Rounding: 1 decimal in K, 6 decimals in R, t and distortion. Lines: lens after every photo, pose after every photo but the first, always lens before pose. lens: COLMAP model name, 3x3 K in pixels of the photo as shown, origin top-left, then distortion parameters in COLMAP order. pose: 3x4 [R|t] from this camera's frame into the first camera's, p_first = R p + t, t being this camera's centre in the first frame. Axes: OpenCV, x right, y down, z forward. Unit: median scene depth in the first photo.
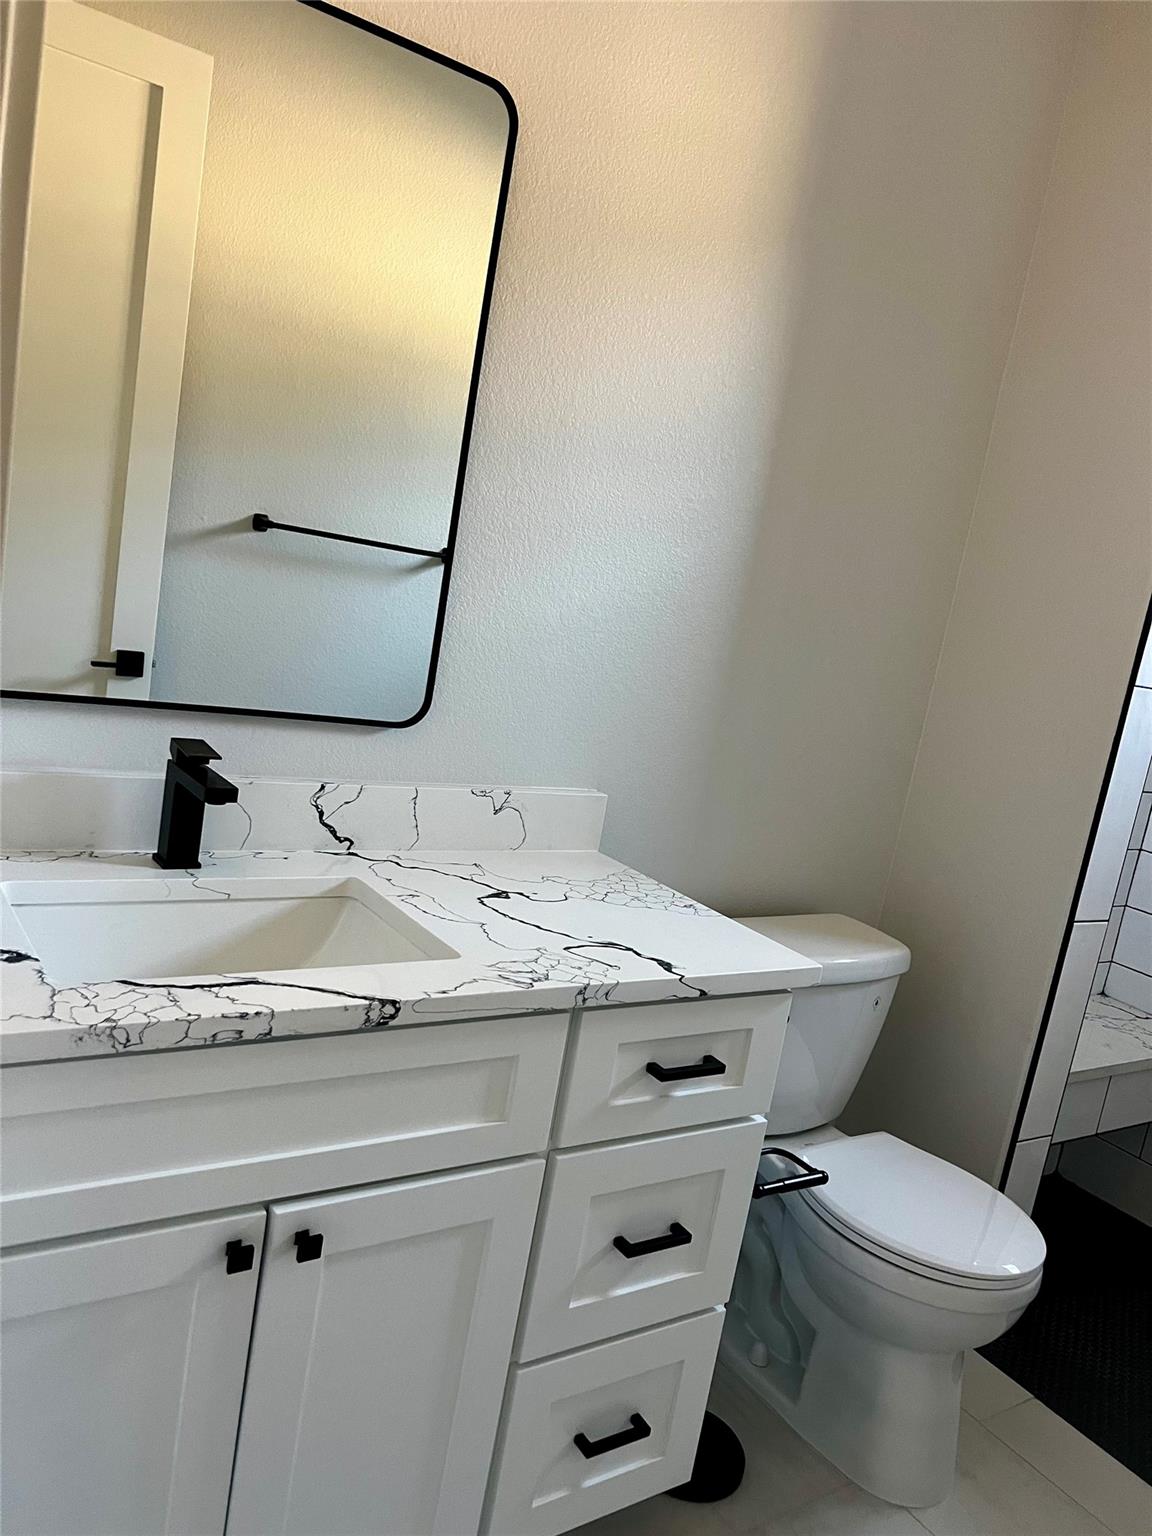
lens RADIAL K [[1150.3, 0, 565.3], [0, 1150.3, 774.1], [0, 0, 1]] dist [0.052482, -0.061484]
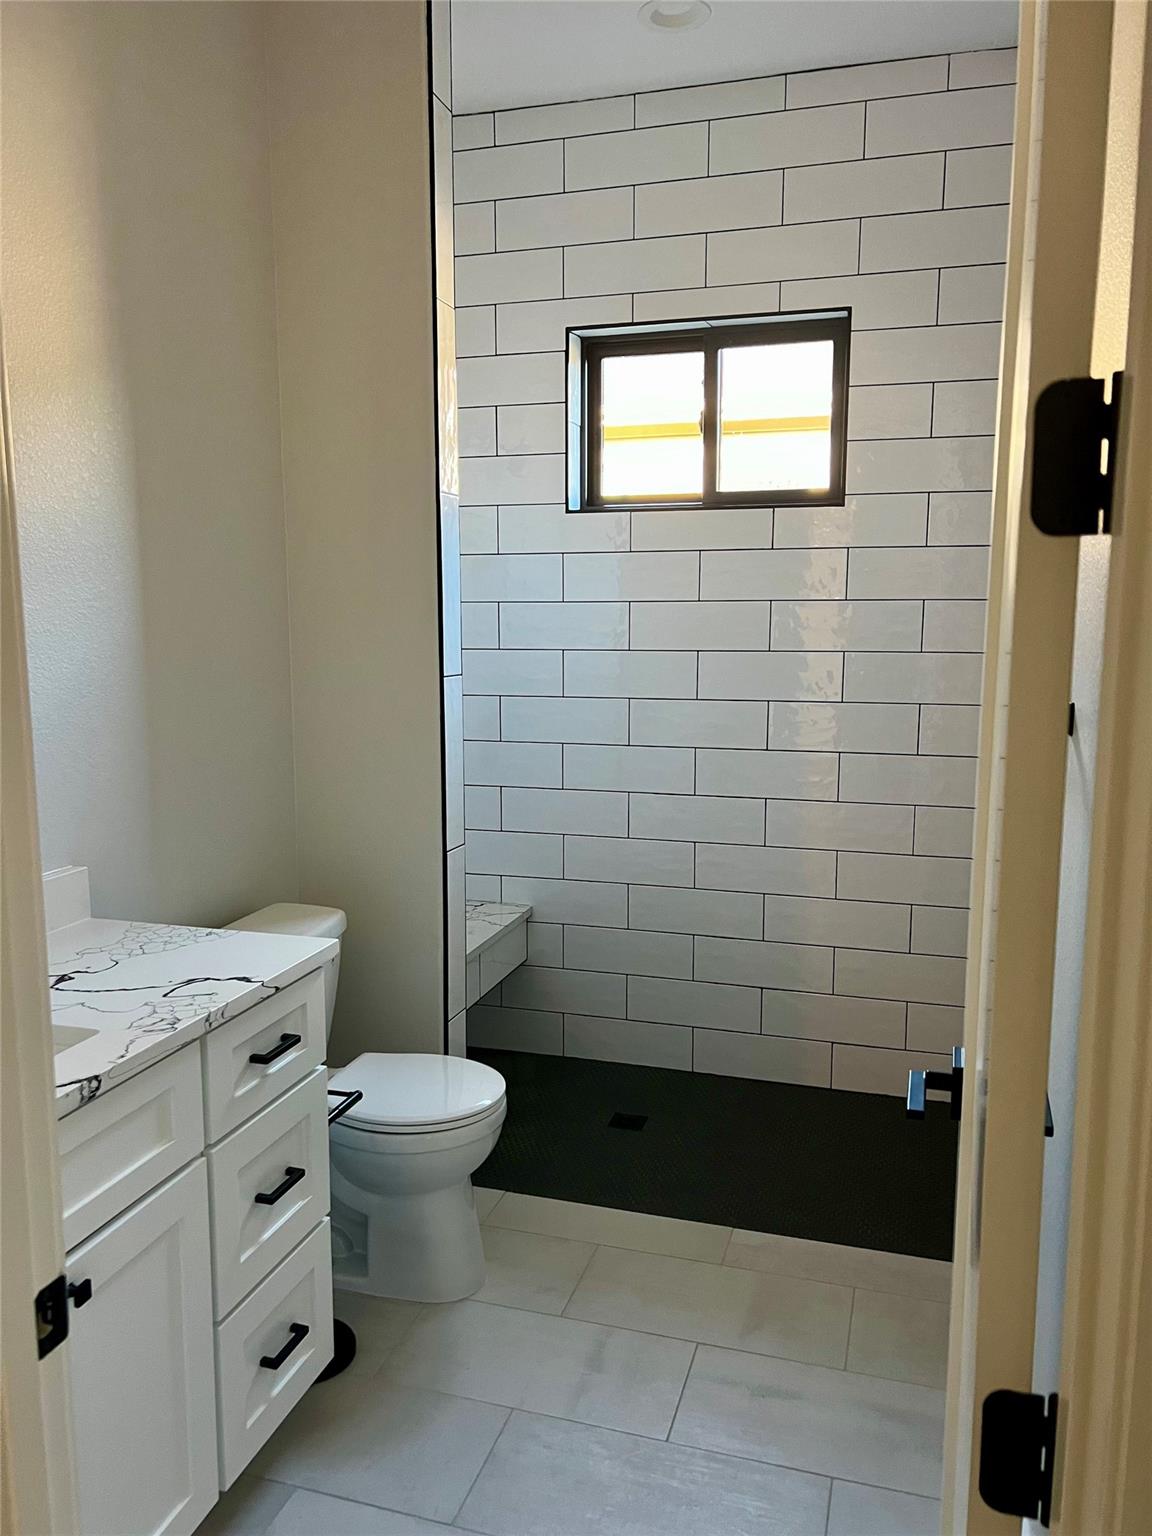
lens RADIAL K [[1150.3, 0, 578.0], [0, 1150.3, 765.9], [0, 0, 1]] dist [0.052482, -0.061484]
pose [[0.768286, -0.250293, 0.589144, -0.312427], [0.238560, 0.966036, 0.099313, -0.099374], [-0.593992, 0.064246, 0.801902, -0.264071]]
